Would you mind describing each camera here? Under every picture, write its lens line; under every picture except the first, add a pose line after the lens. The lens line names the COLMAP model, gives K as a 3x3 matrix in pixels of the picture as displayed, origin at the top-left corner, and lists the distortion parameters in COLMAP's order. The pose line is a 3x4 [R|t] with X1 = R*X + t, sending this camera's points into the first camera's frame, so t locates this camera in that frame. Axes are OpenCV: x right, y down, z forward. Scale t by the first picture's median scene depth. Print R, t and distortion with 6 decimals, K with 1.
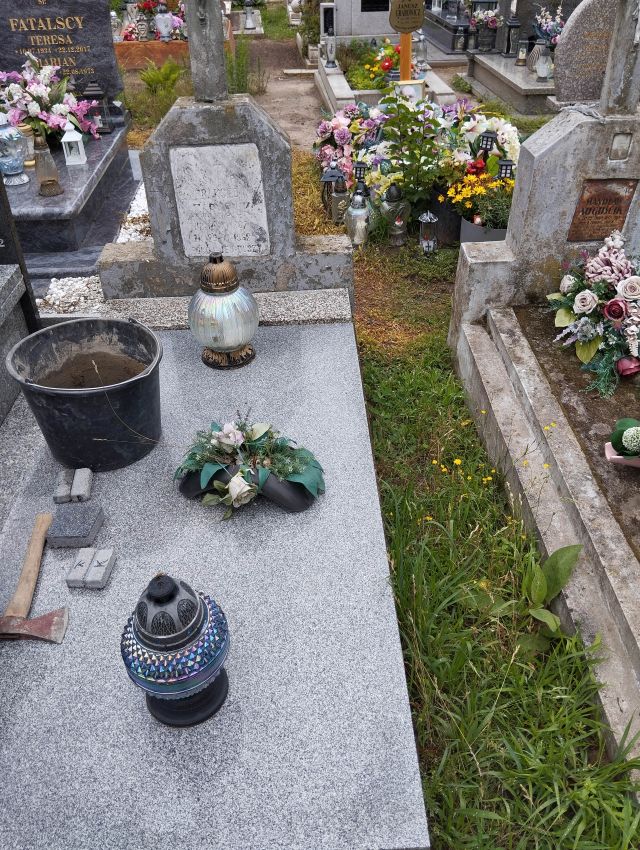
lens RADIAL K [[688.8, 0, 320.4], [0, 688.8, 418.5], [0, 0, 1]] dist [0.082951, -0.176996]
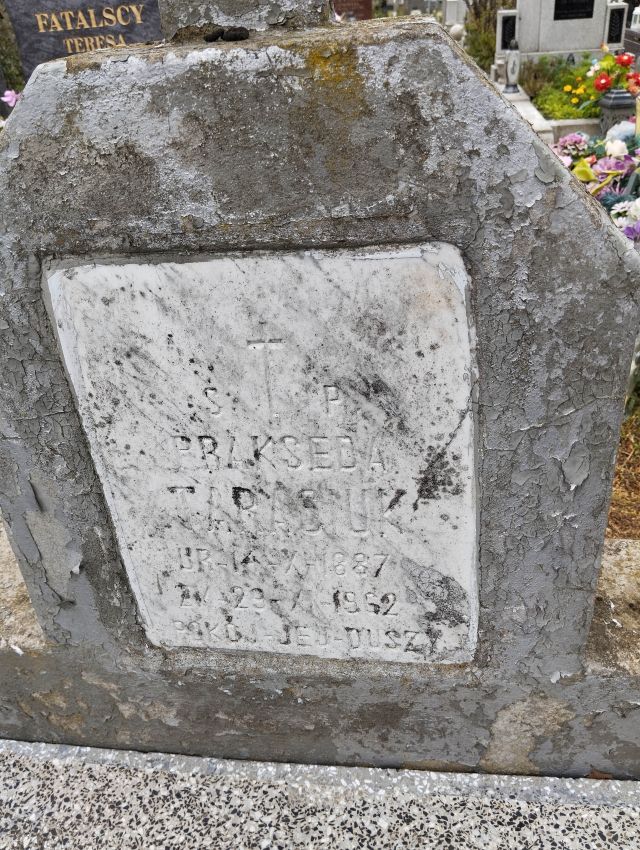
lens RADIAL K [[688.8, 0, 320.4], [0, 688.8, 418.5], [0, 0, 1]] dist [0.082951, -0.176996]
pose [[0.982021, 0.048046, -0.182557, -0.087776], [-0.059144, 0.996687, -0.055837, -0.314476], [0.179269, 0.065630, 0.981608, 0.758906]]
